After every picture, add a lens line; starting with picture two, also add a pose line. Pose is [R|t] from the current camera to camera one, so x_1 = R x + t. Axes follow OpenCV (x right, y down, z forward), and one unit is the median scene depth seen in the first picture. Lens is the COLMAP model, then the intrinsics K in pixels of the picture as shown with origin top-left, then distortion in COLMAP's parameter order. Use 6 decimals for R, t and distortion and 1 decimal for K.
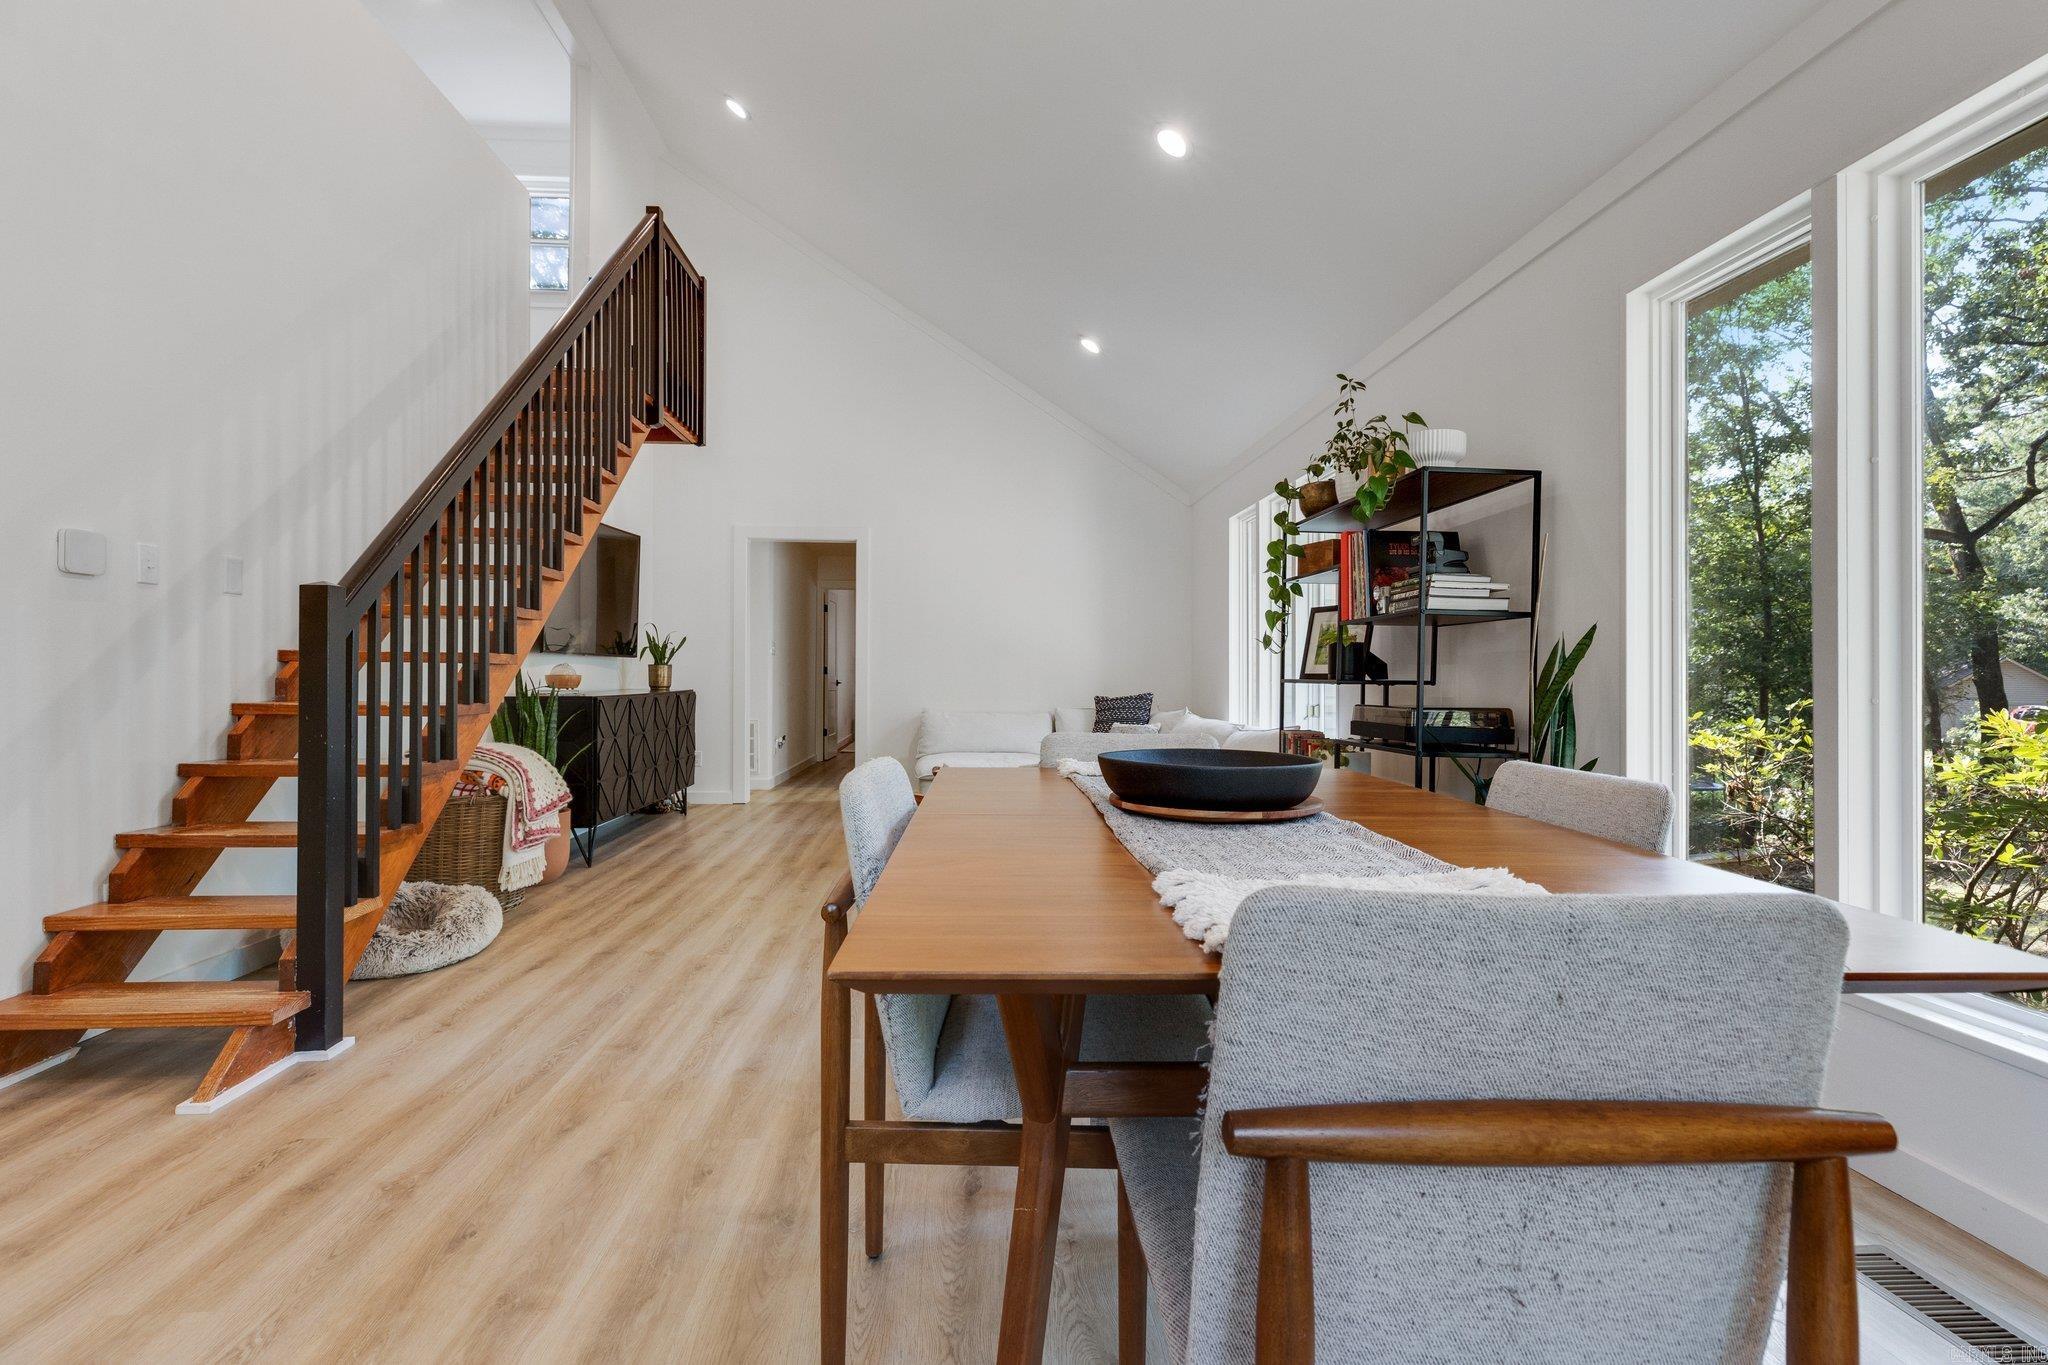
lens RADIAL K [[936.5, 0, 1012.5], [0, 936.5, 674.2], [0, 0, 1]] dist [0.008768, -0.002405]
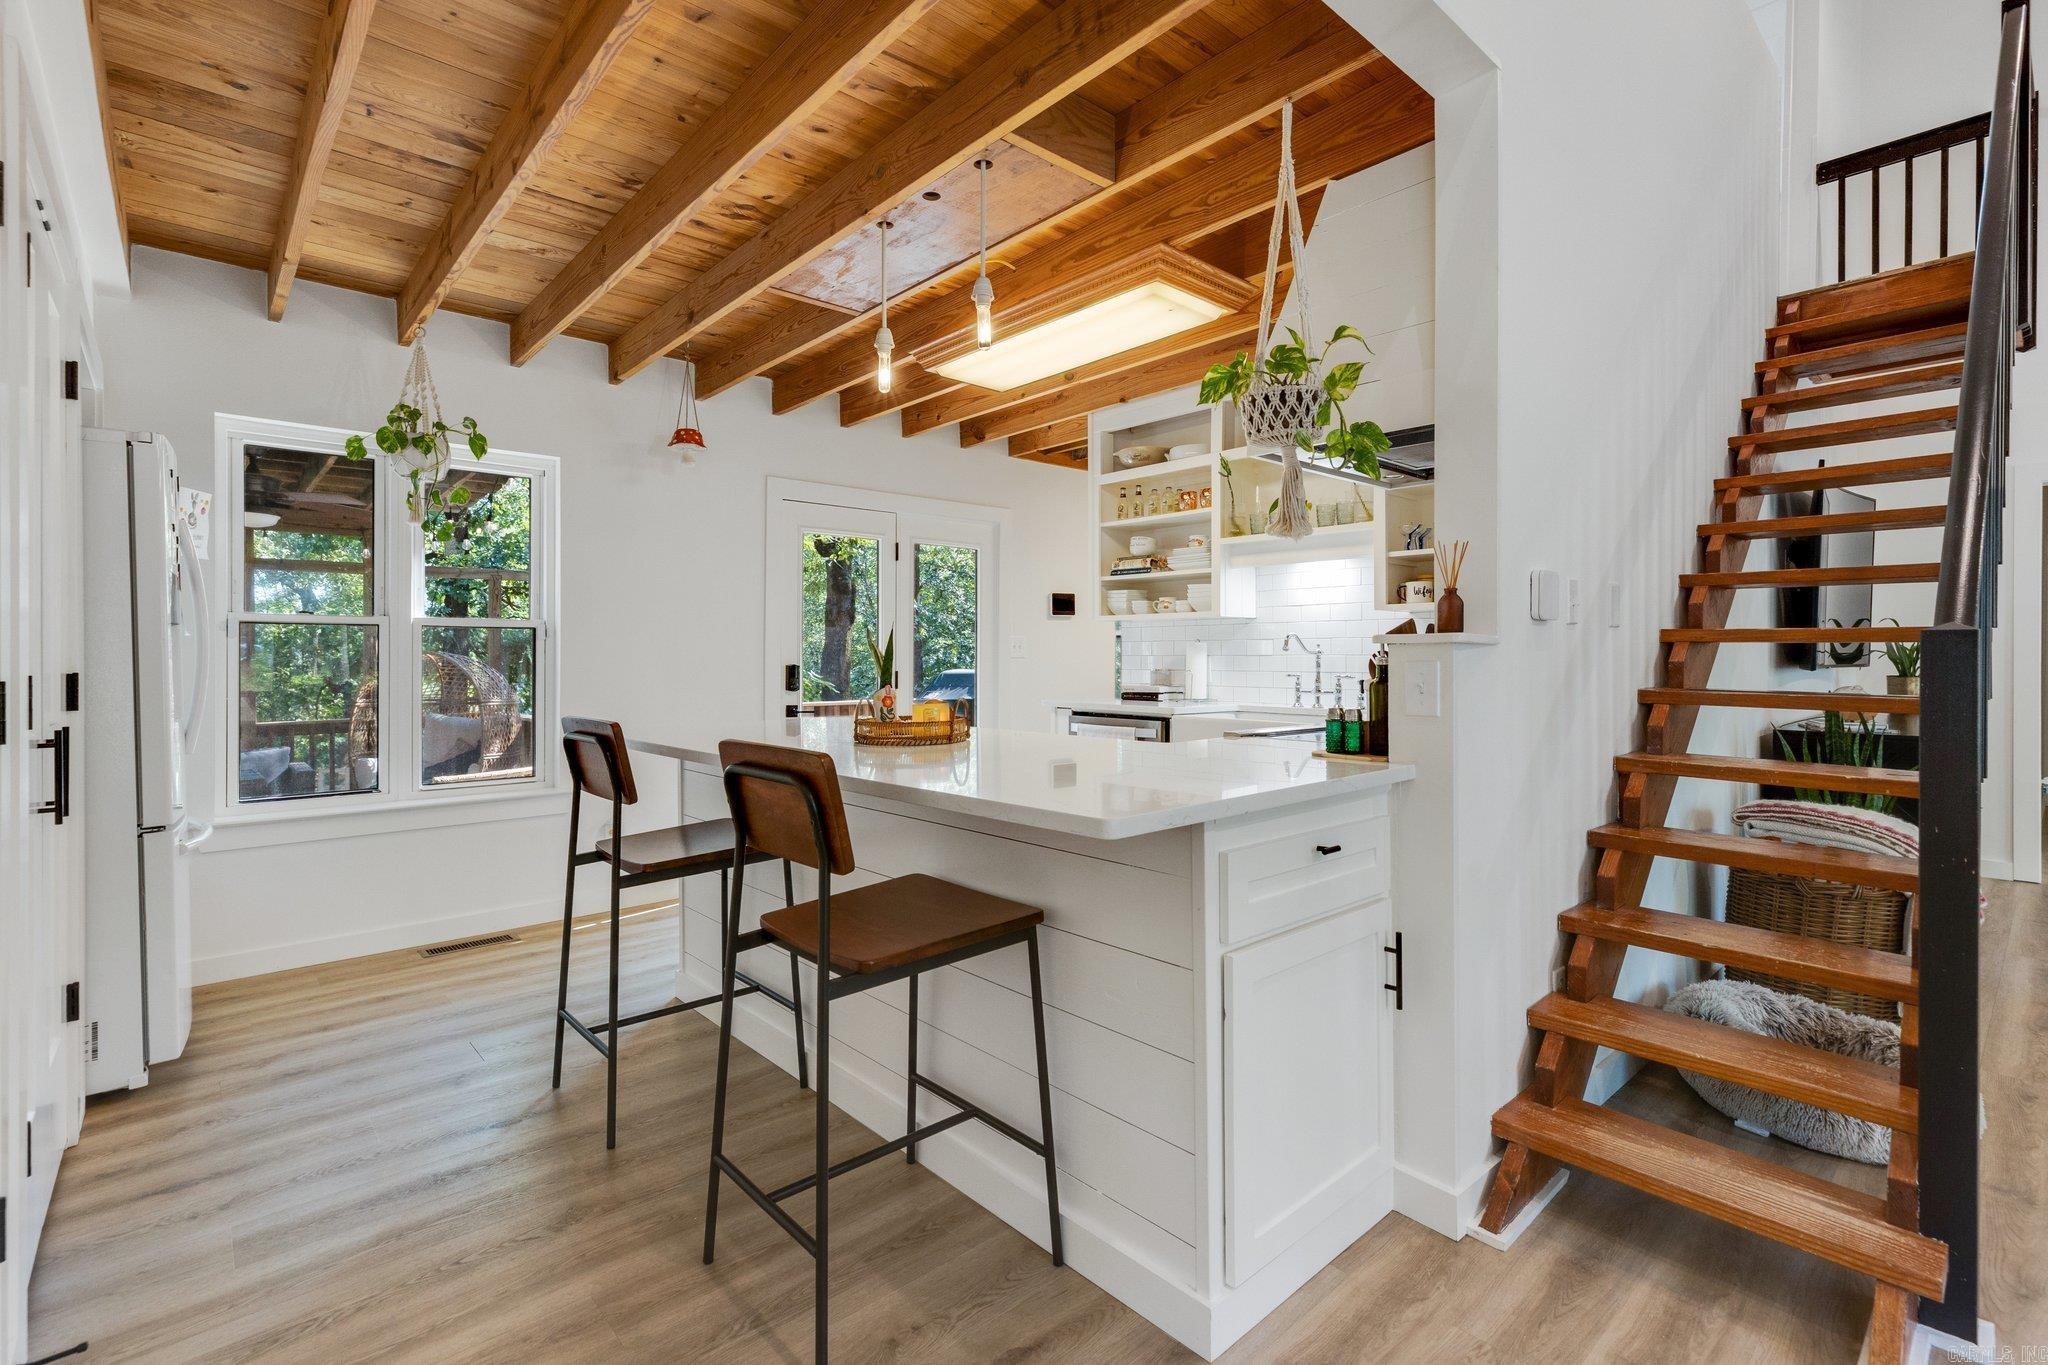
lens RADIAL K [[936.5, 0, 1030.1], [0, 936.5, 668.3], [0, 0, 1]] dist [0.008768, -0.002405]
pose [[0.622704, 0.004235, -0.782446, -0.505697], [0.006442, 0.999924, 0.010539, -0.061687], [0.782431, -0.011604, 0.622629, 0.070587]]
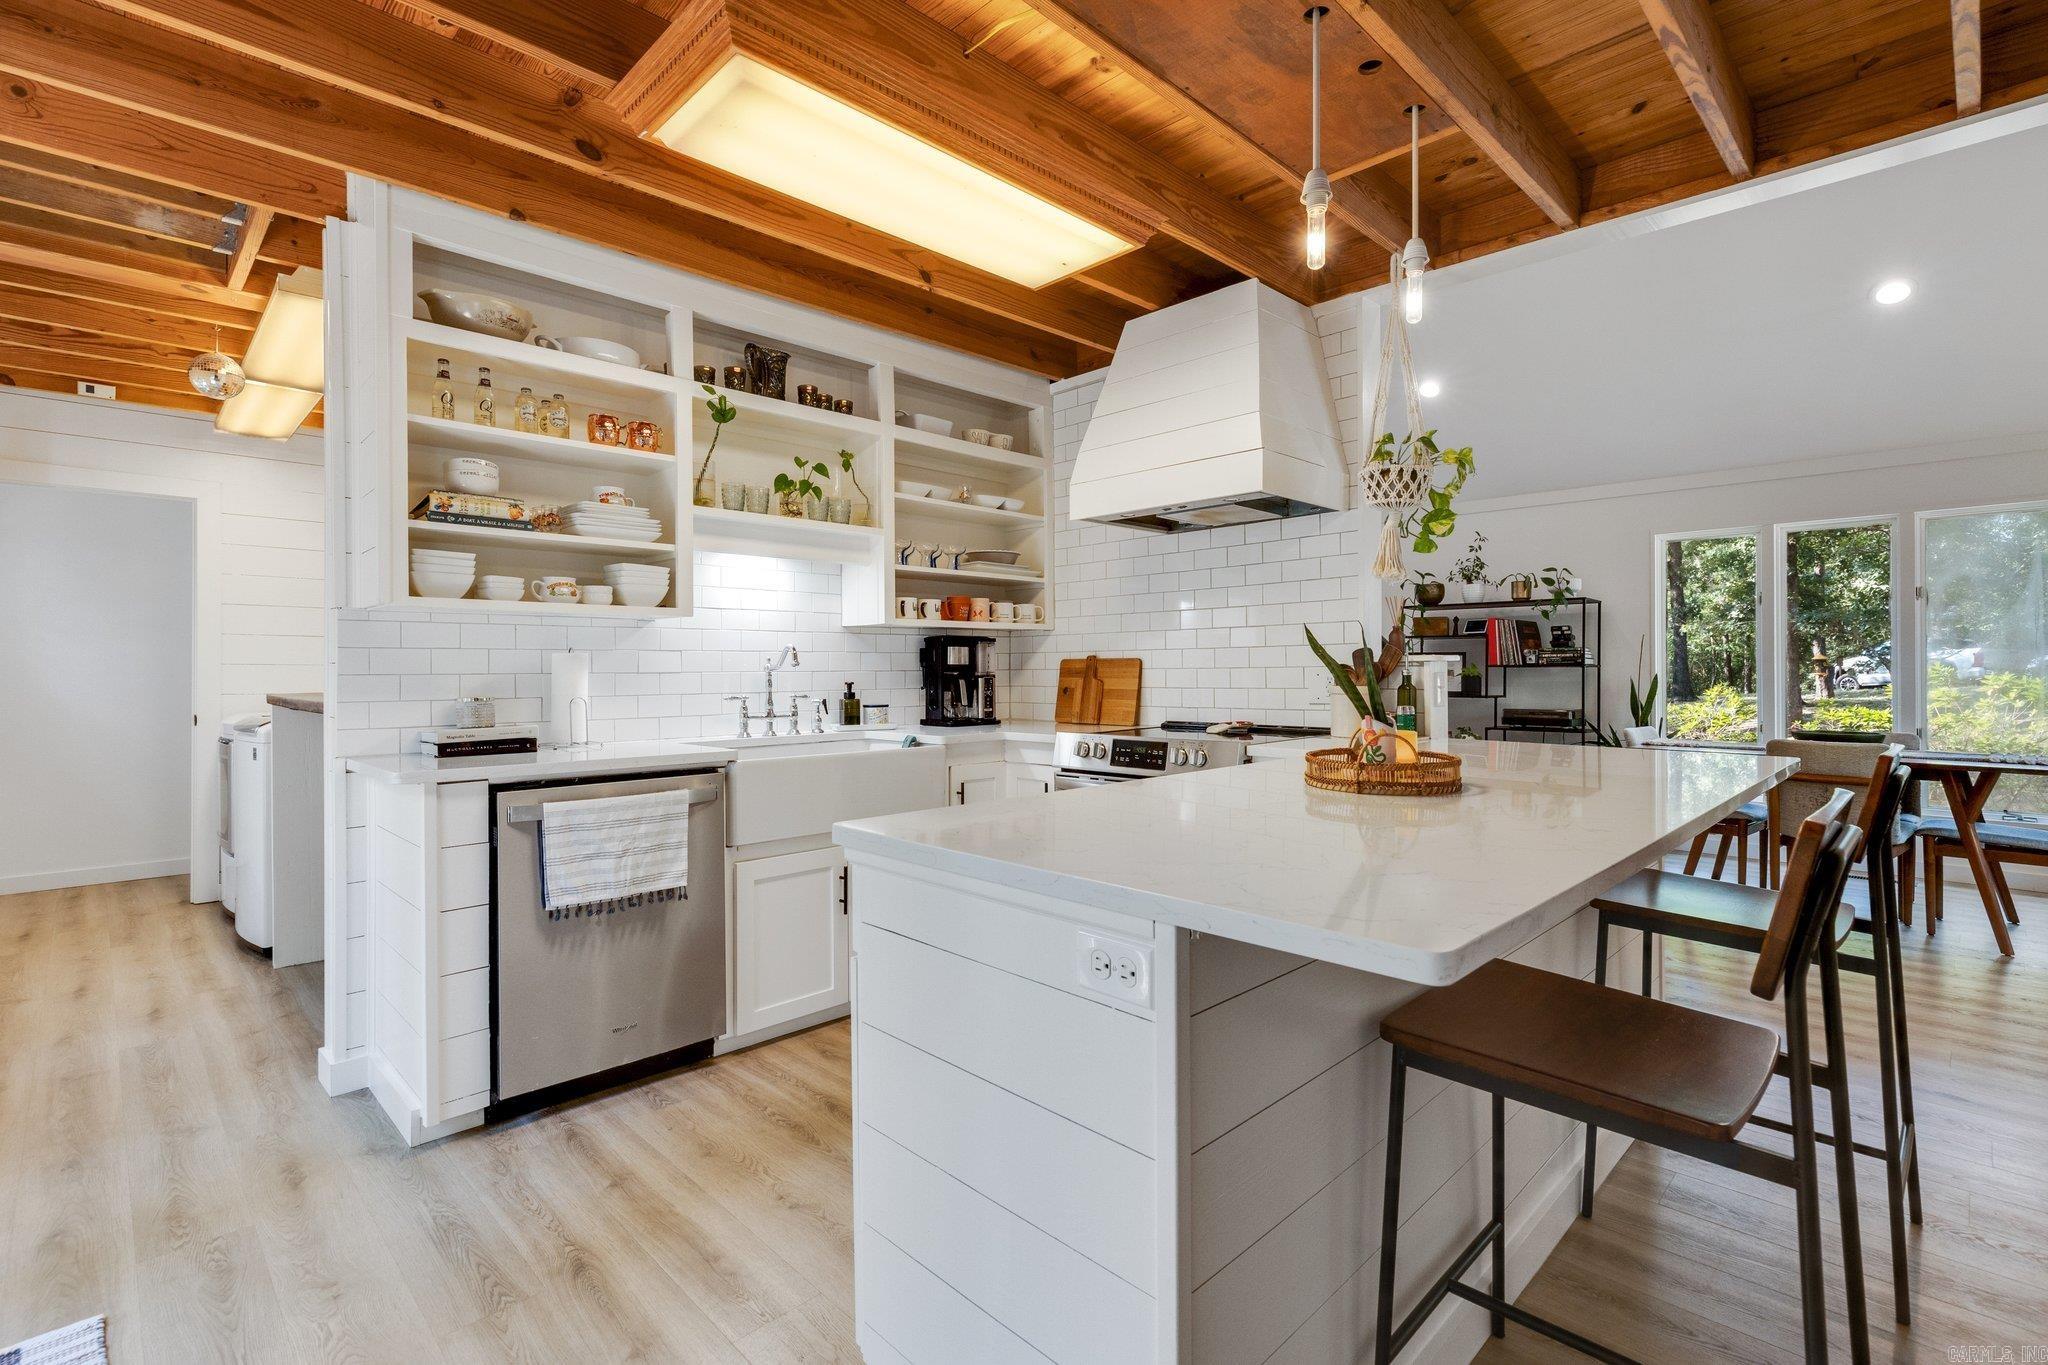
lens RADIAL K [[936.5, 0, 1023.2], [0, 936.5, 675.3], [0, 0, 1]] dist [0.008768, -0.002405]
pose [[0.758349, -0.011389, 0.651749, -1.842249], [0.004433, 0.999914, 0.012315, -0.072121], [-0.651834, -0.006450, 0.758334, 0.202121]]
